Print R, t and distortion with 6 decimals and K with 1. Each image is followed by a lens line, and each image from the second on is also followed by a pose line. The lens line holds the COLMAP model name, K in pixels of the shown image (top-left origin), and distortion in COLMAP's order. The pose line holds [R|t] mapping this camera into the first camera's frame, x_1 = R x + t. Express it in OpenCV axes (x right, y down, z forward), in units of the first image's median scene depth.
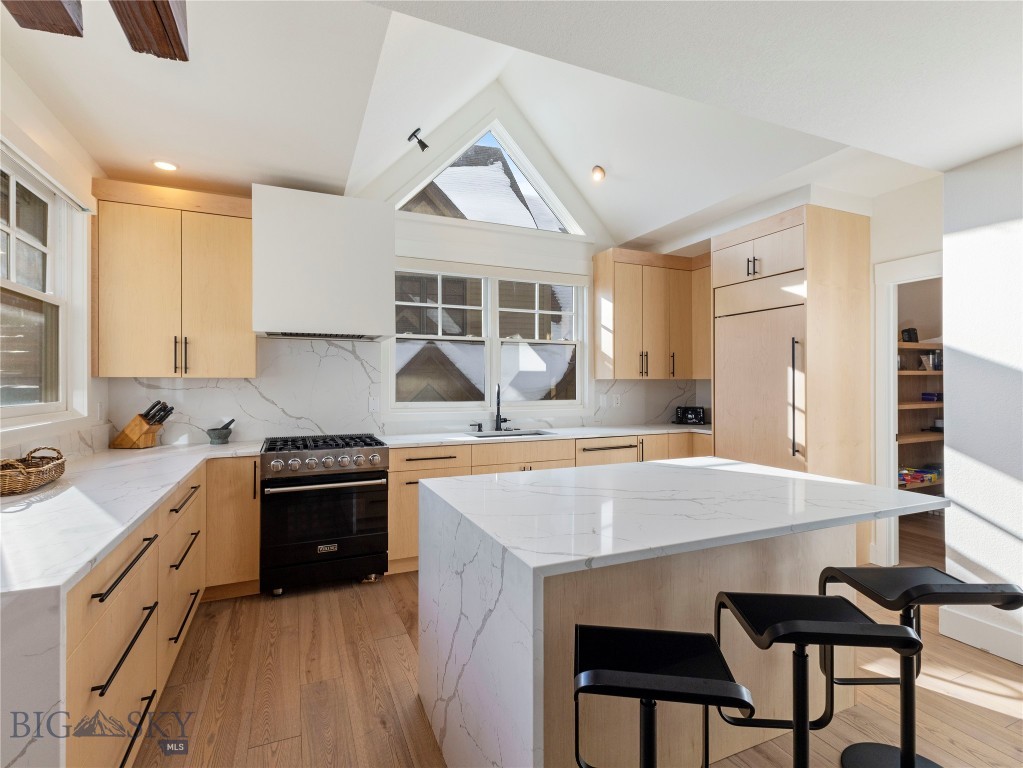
lens RADIAL K [[494.6, 0, 514.1], [0, 494.6, 383.7], [0, 0, 1]] dist [0.000257, 0.001356]
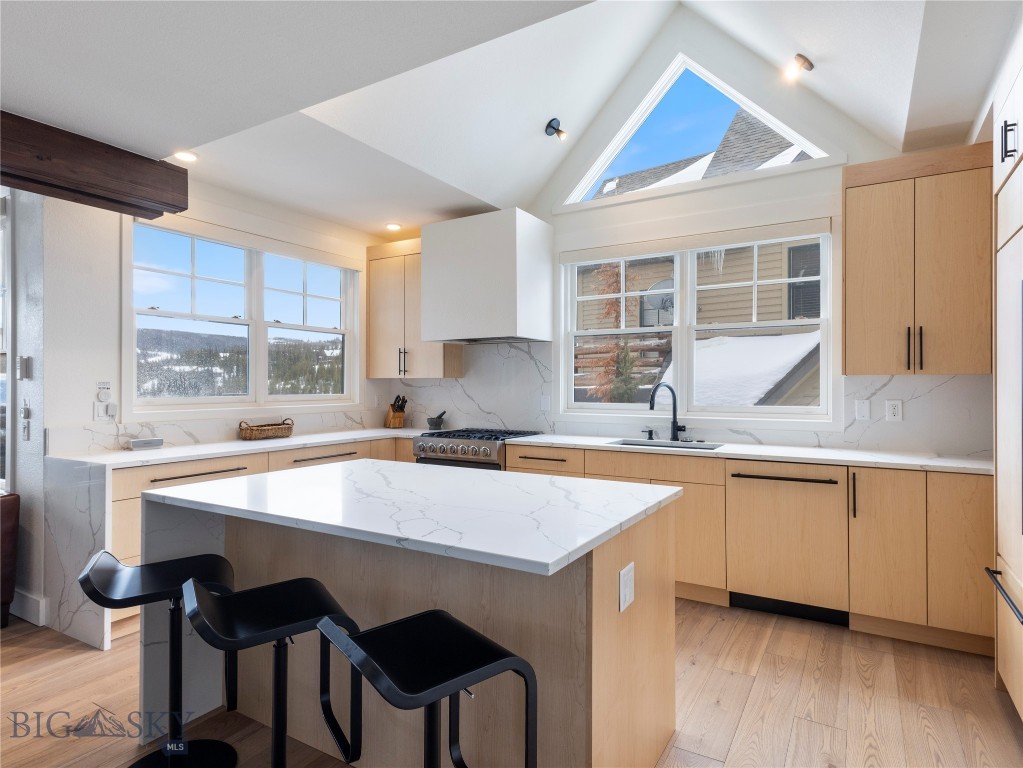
lens RADIAL K [[573.0, 0, 508.0], [0, 573.0, 393.1], [0, 0, 1]] dist [-0.005485, -0.002031]
pose [[0.566363, 0.015158, -0.824016, 0.614278], [0.000495, 0.999824, 0.018732, -0.000790], [0.824156, -0.011017, 0.566256, 0.256665]]
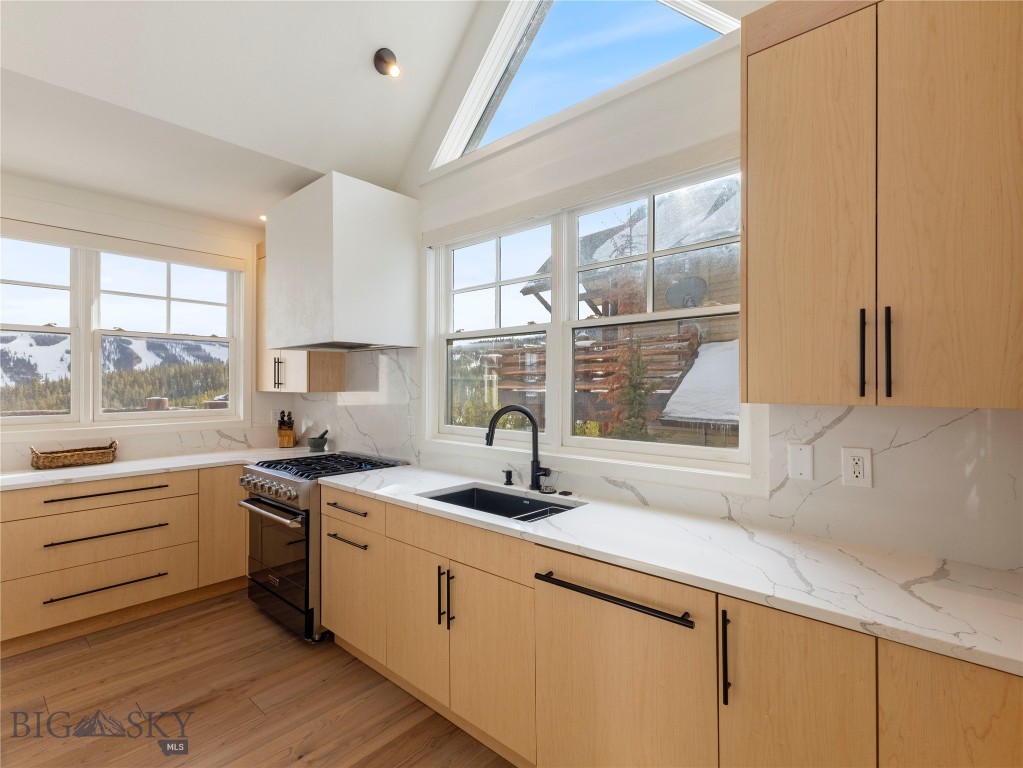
lens RADIAL K [[494.6, 0, 517.1], [0, 494.6, 384.6], [0, 0, 1]] dist [0.000257, 0.001356]
pose [[0.409148, 0.004742, -0.912456, 0.491527], [0.003581, 0.999970, 0.006802, -0.027921], [0.912461, -0.006051, 0.409119, 0.790120]]
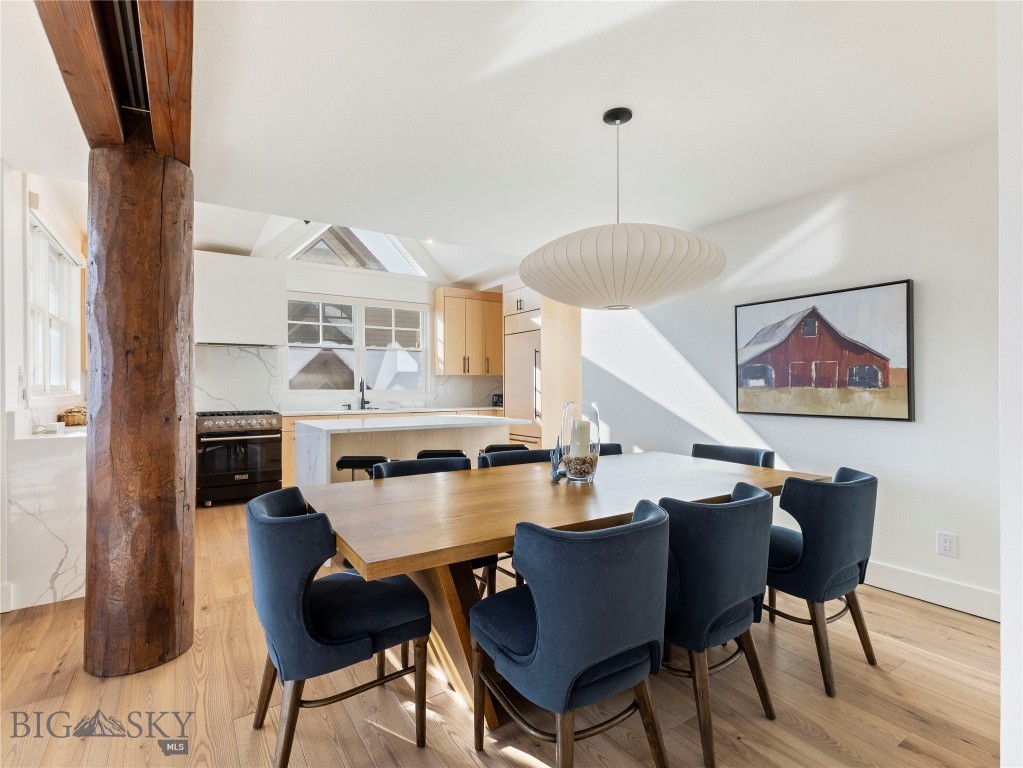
lens RADIAL K [[494.6, 0, 514.1], [0, 494.6, 390.8], [0, 0, 1]] dist [0.000257, 0.001356]
pose [[0.986677, -0.004147, 0.162639, 0.182929], [0.003612, 0.999987, 0.003584, 0.037982], [-0.162652, -0.002948, 0.986679, -0.563356]]
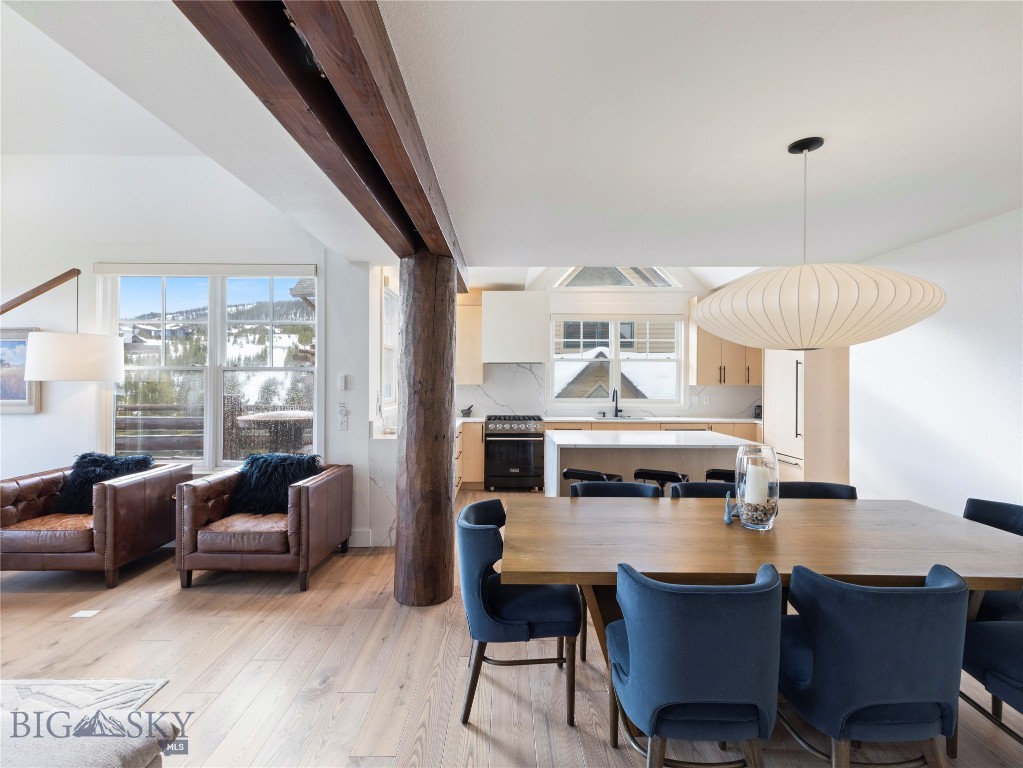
lens RADIAL K [[494.6, 0, 511.7], [0, 494.6, 381.8], [0, 0, 1]] dist [0.000257, 0.001356]
pose [[0.914003, 0.004743, -0.405681, 0.323911], [-0.005054, 0.999987, 0.000305, -0.019313], [0.405677, 0.001772, 0.914015, -0.637821]]
